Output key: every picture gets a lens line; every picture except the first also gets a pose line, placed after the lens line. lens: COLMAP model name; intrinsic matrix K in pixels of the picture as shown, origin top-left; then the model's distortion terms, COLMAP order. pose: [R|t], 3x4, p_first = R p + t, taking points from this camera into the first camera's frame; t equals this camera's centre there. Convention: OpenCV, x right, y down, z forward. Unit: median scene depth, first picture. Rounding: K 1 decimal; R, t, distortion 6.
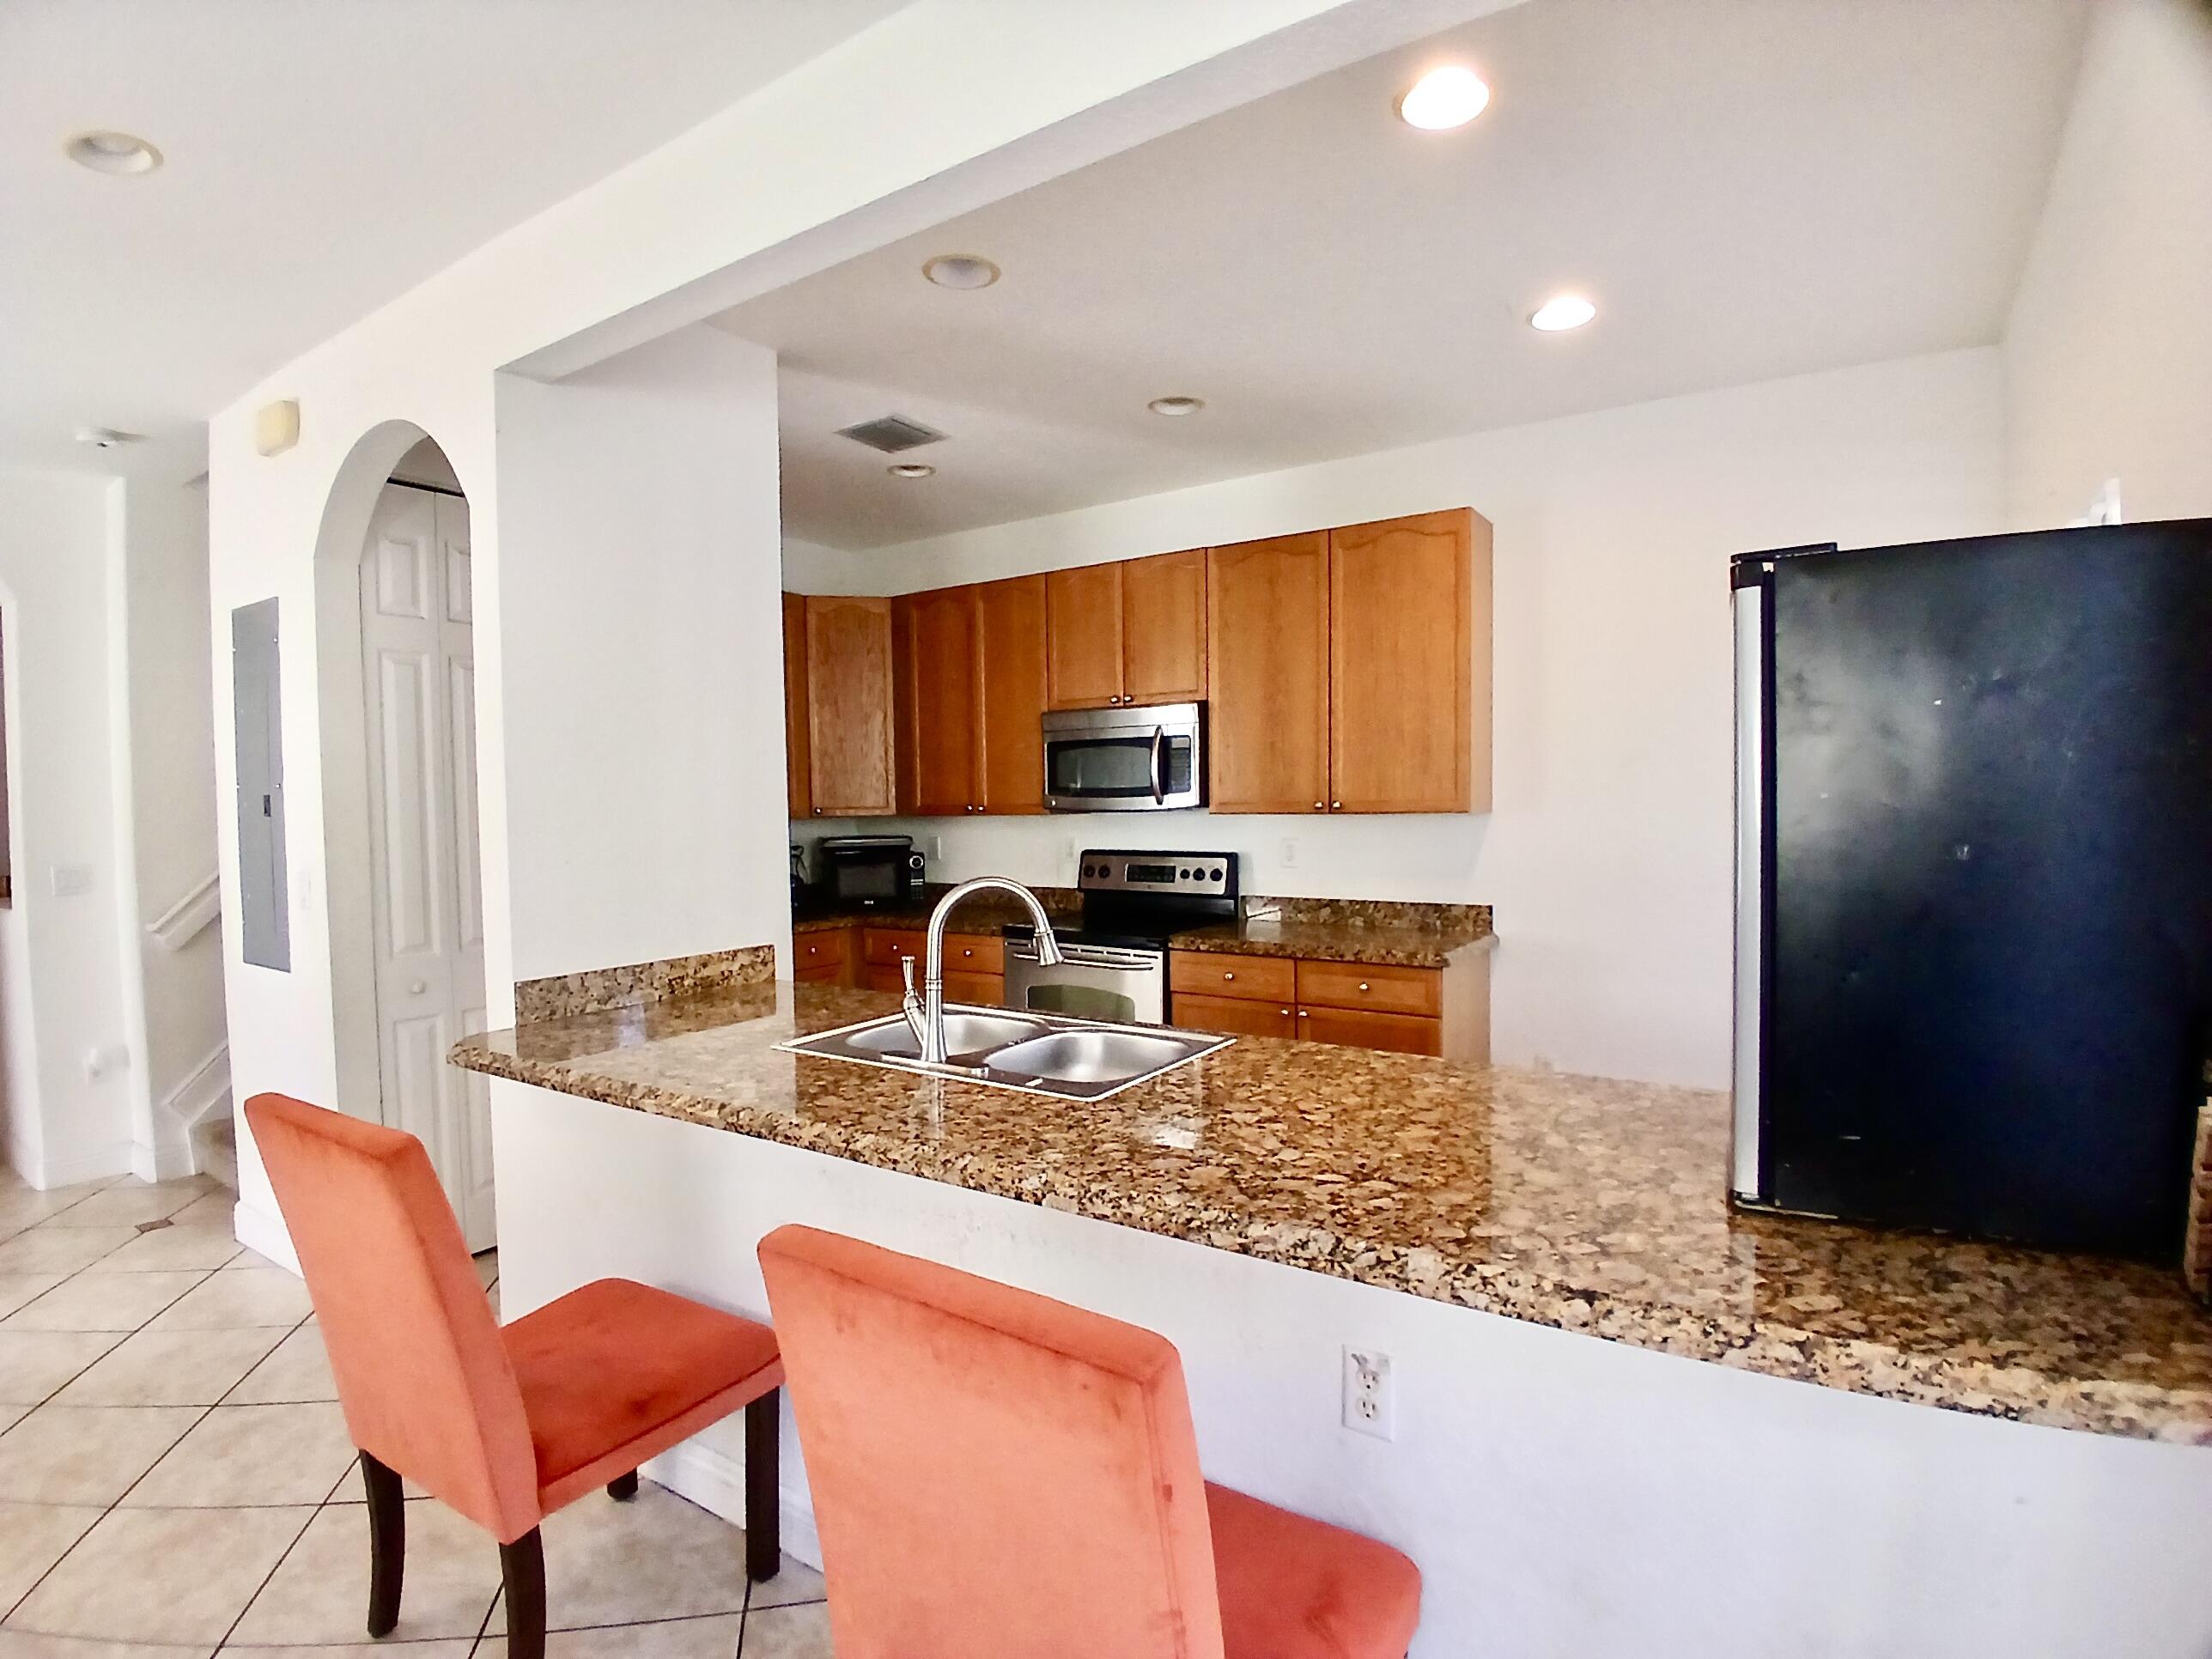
lens RADIAL K [[1107.8, 0, 1095.5], [0, 1107.8, 855.9], [0, 0, 1]] dist [-0.007286, -0.038136]
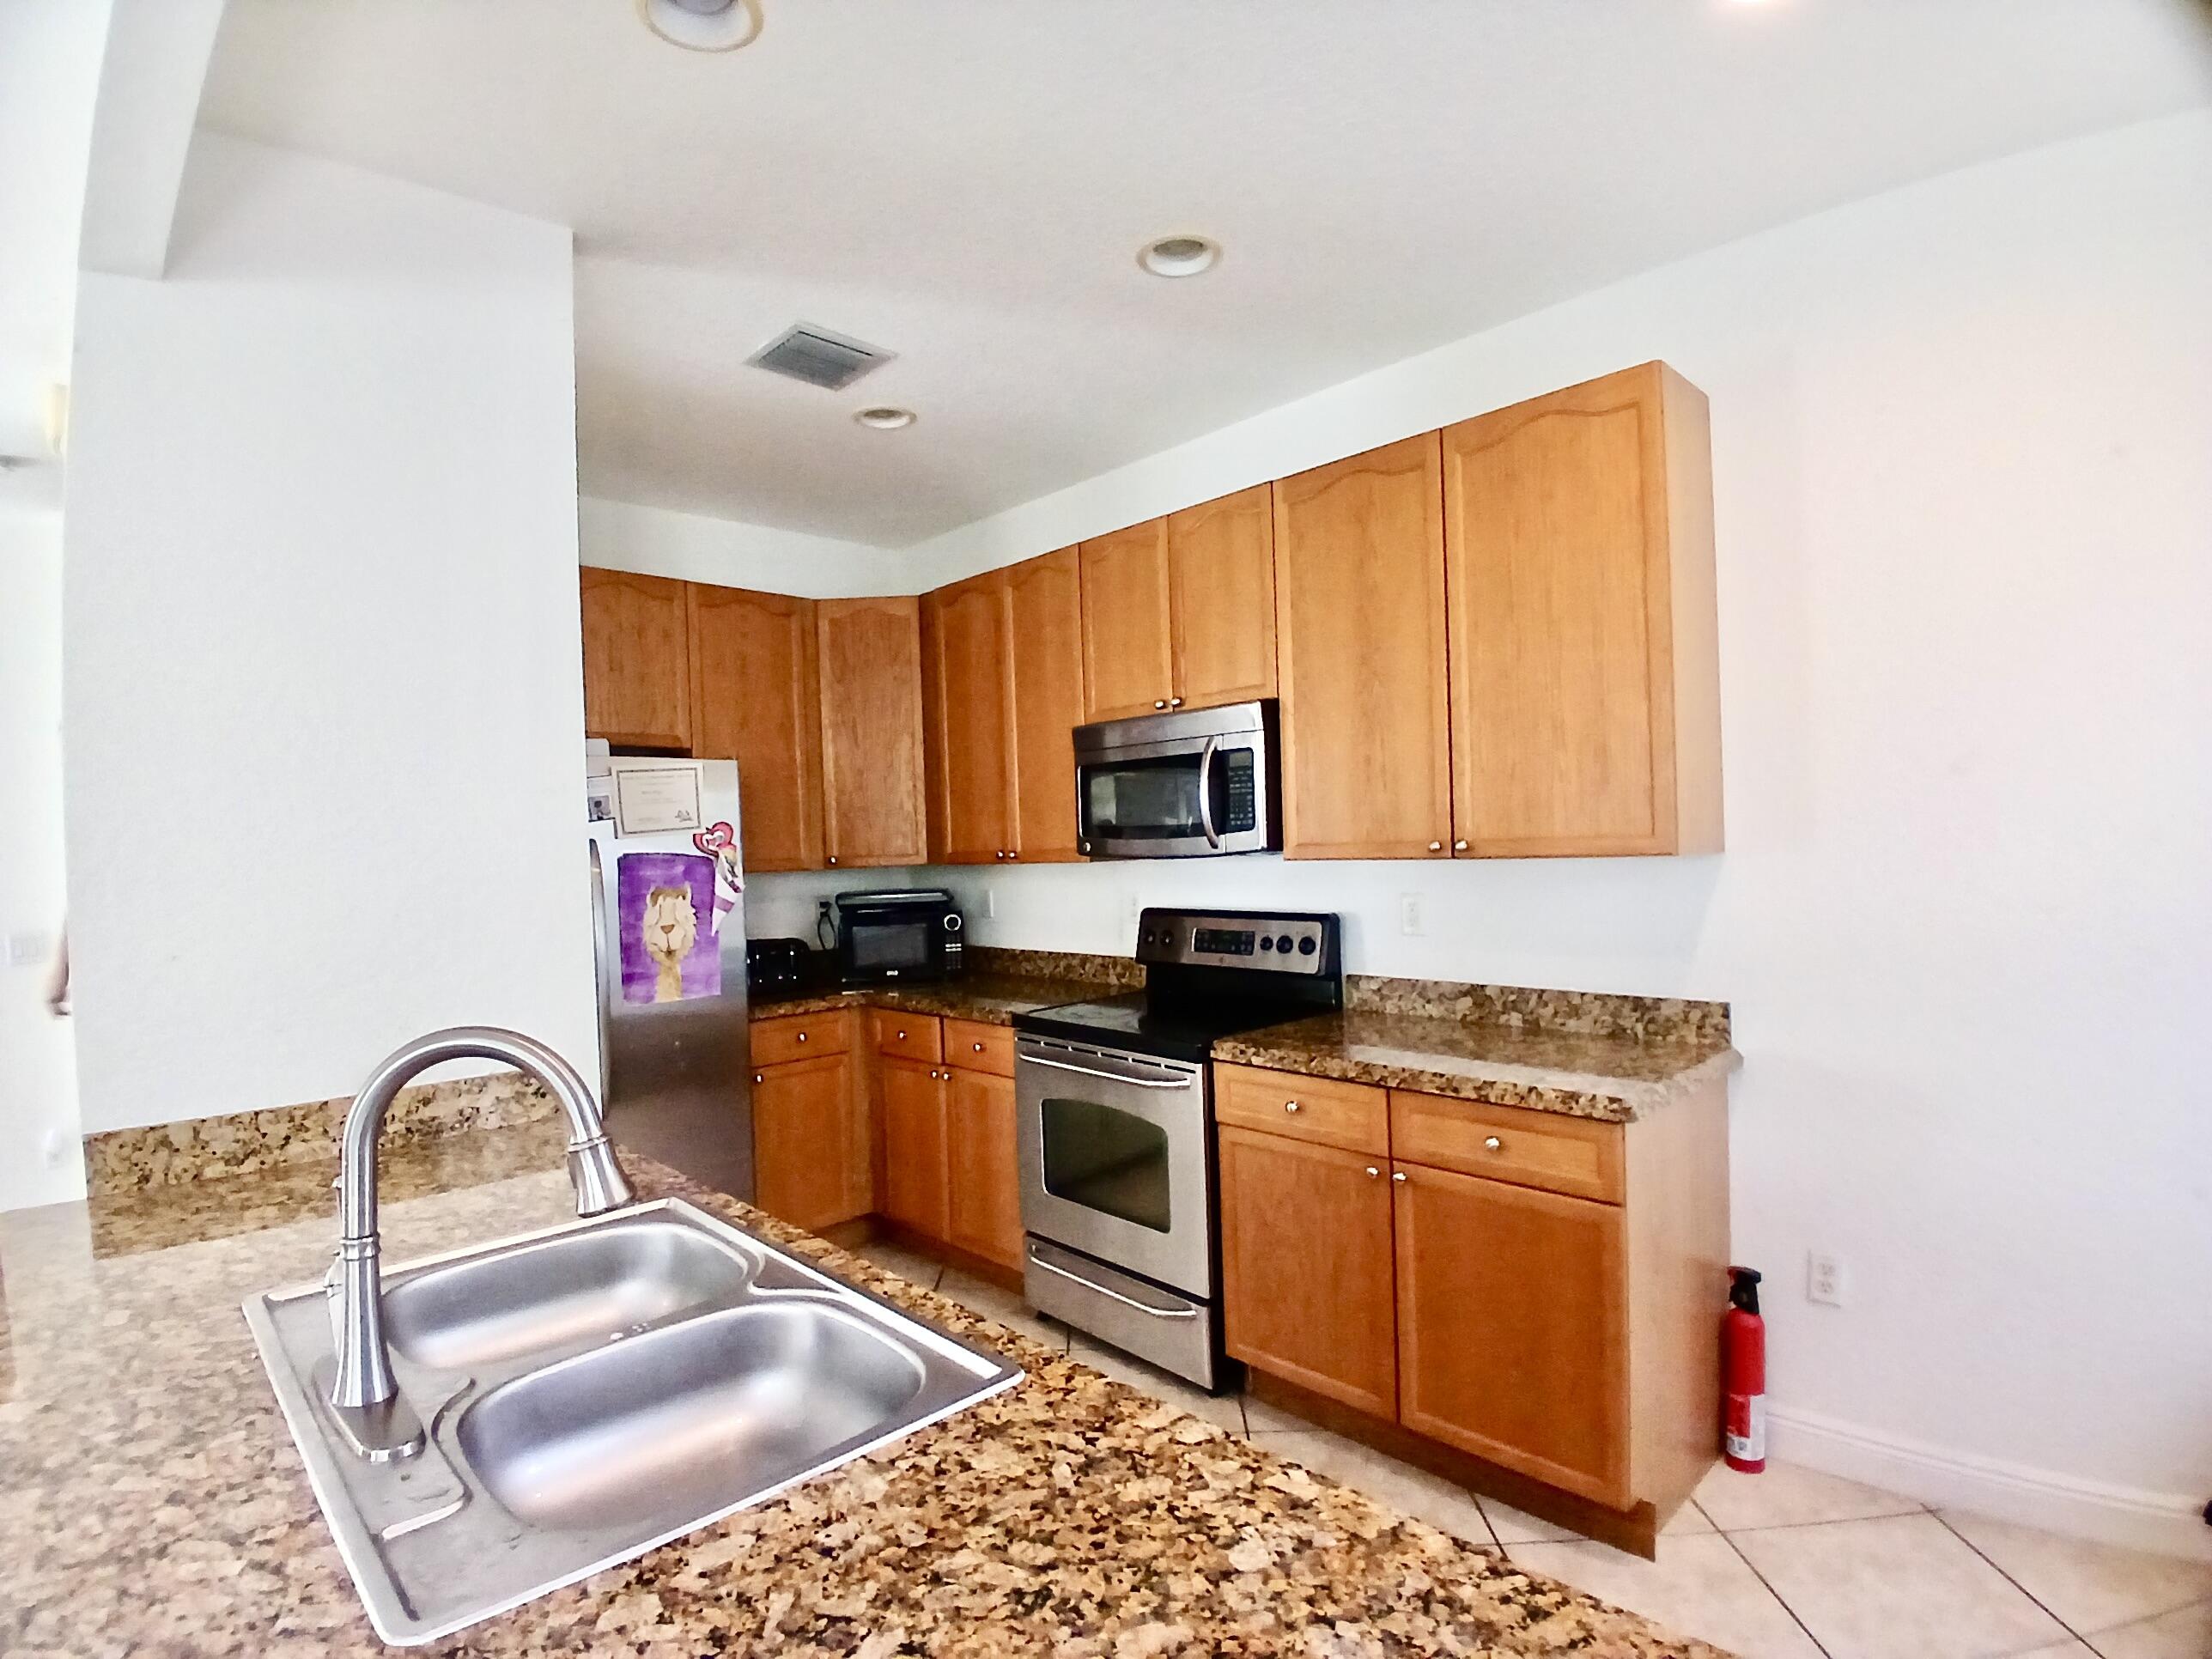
lens RADIAL K [[1107.8, 0, 1088.6], [0, 1107.8, 848.6], [0, 0, 1]] dist [-0.007286, -0.038136]
pose [[0.973789, -0.016611, -0.226847, 0.164365], [0.008173, 0.999241, -0.038084, -0.023046], [0.227307, 0.035231, 0.973186, 0.345442]]
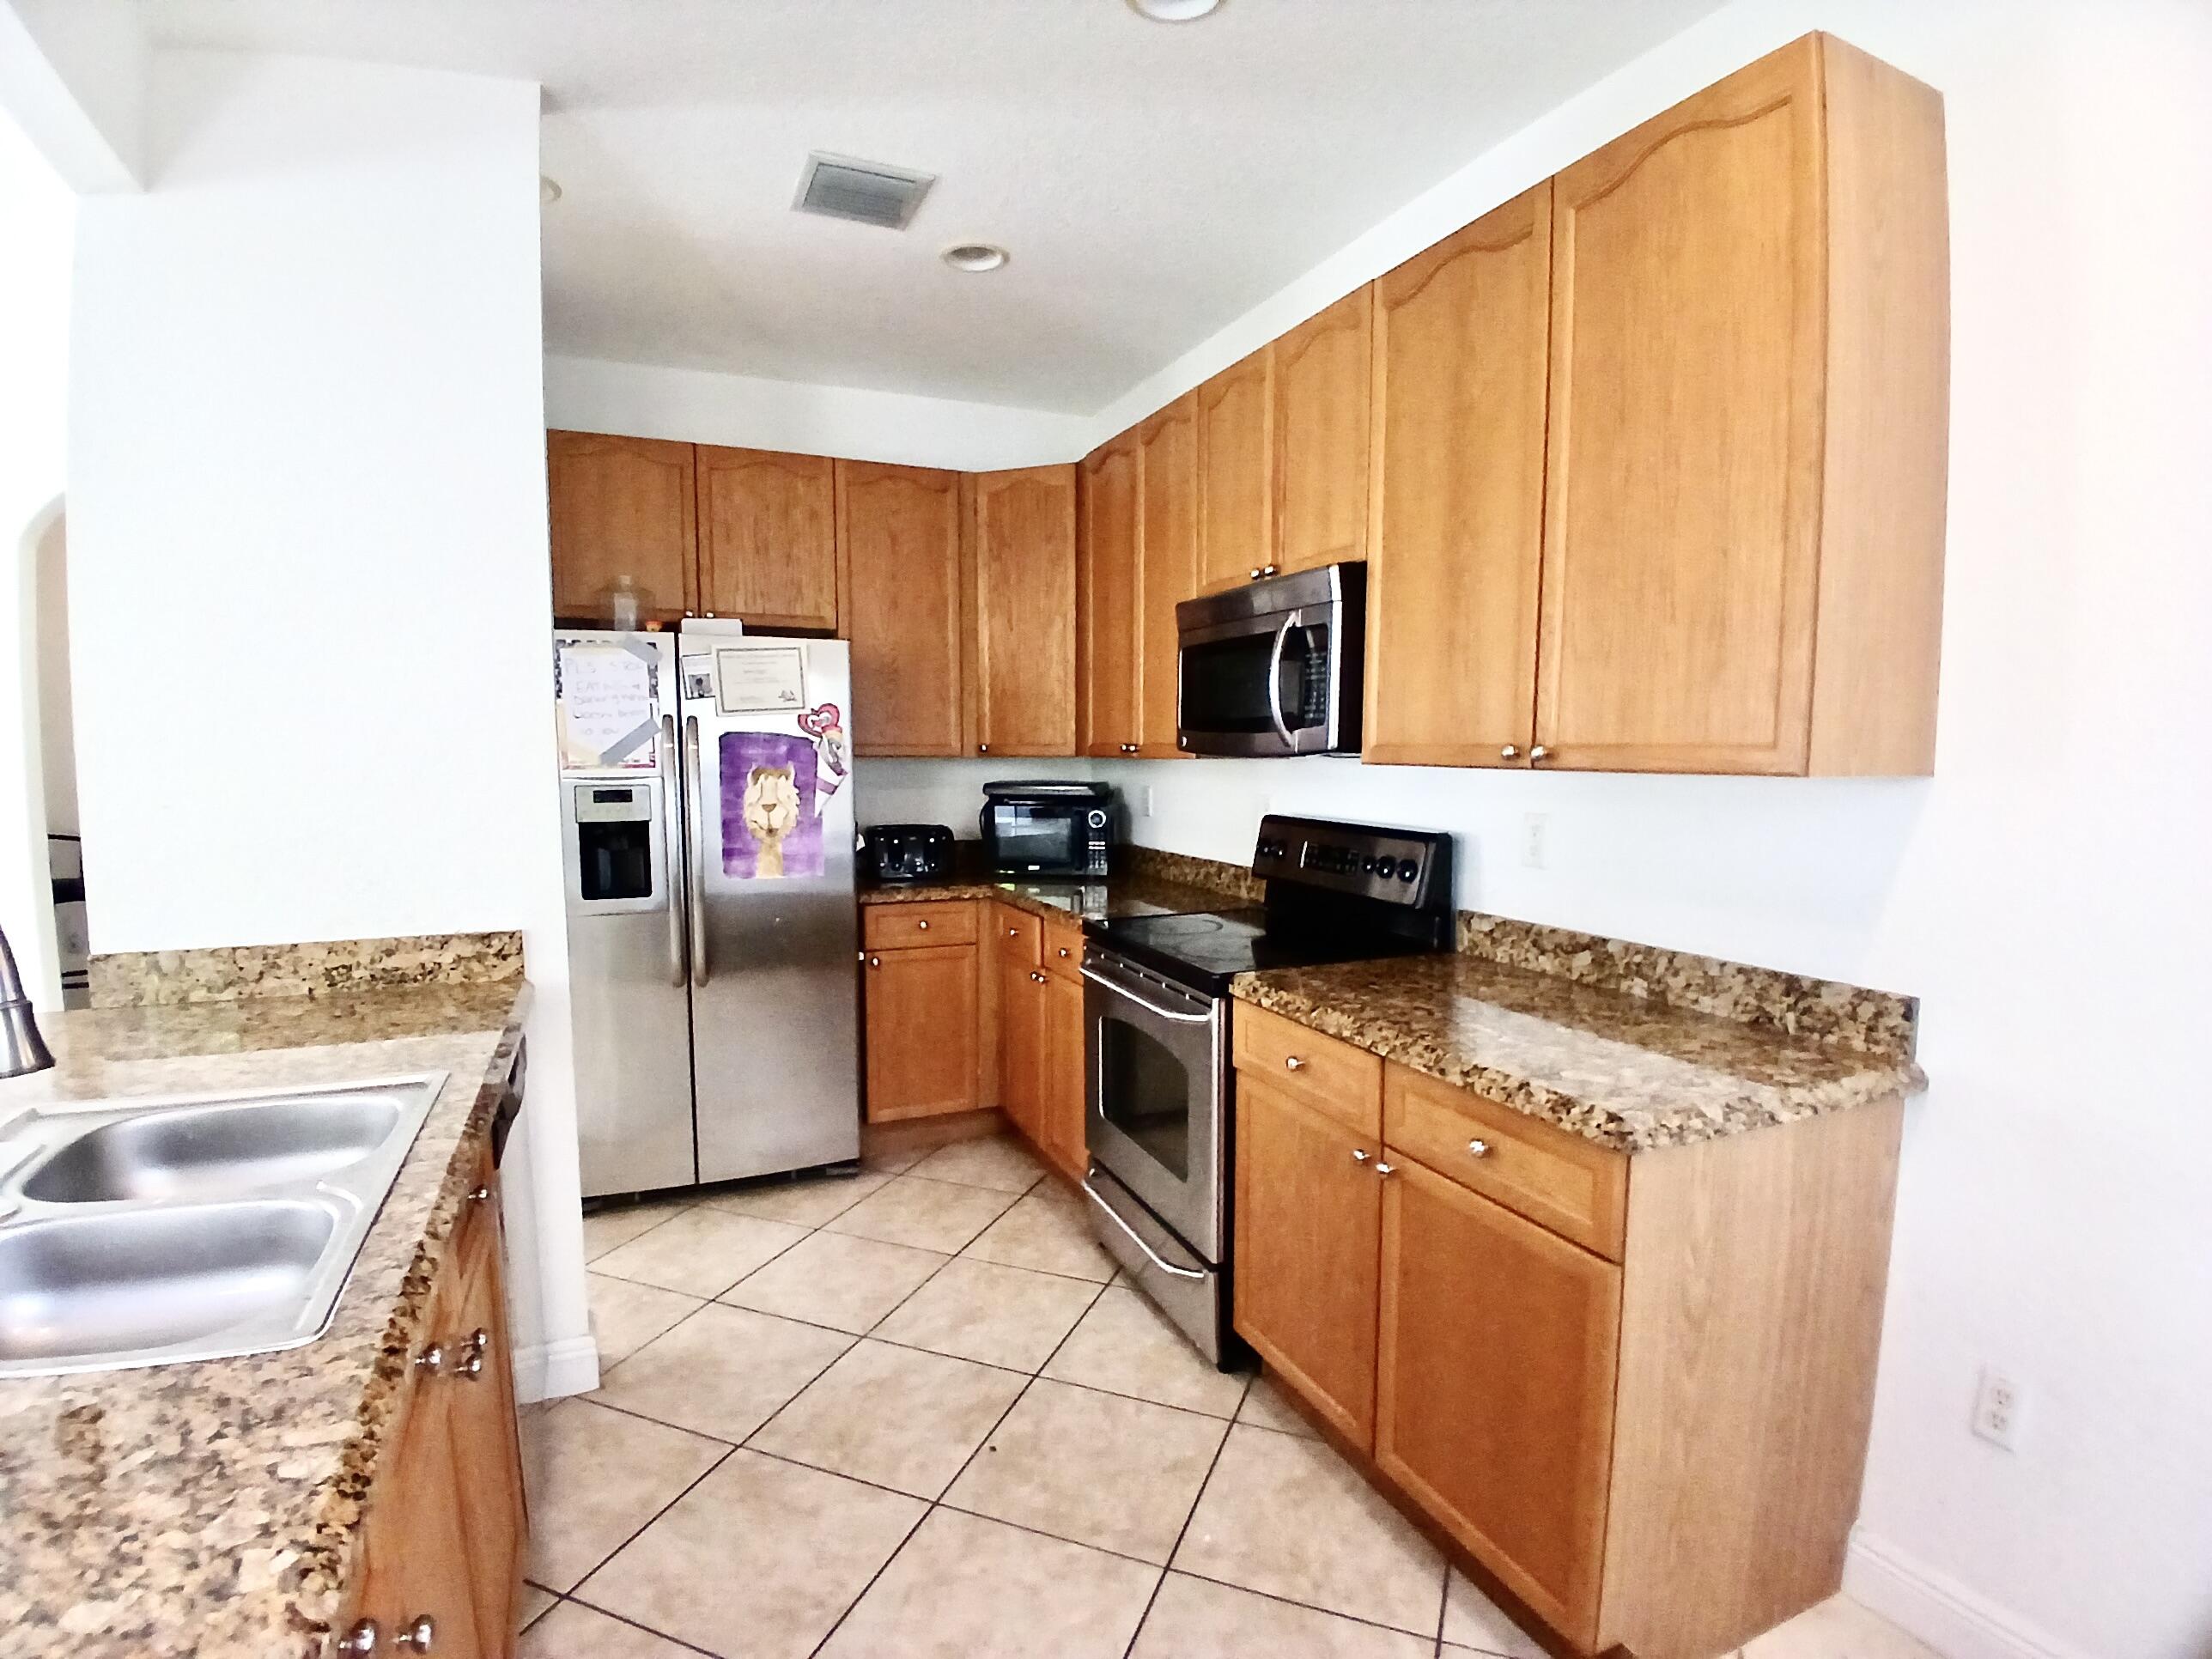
lens RADIAL K [[1107.8, 0, 1088.3], [0, 1107.8, 851.0], [0, 0, 1]] dist [-0.007286, -0.038136]
pose [[0.834581, 0.068299, -0.546636, 0.347260], [-0.041073, 0.997237, 0.061891, -0.026595], [0.549353, -0.029202, 0.835080, 0.525409]]
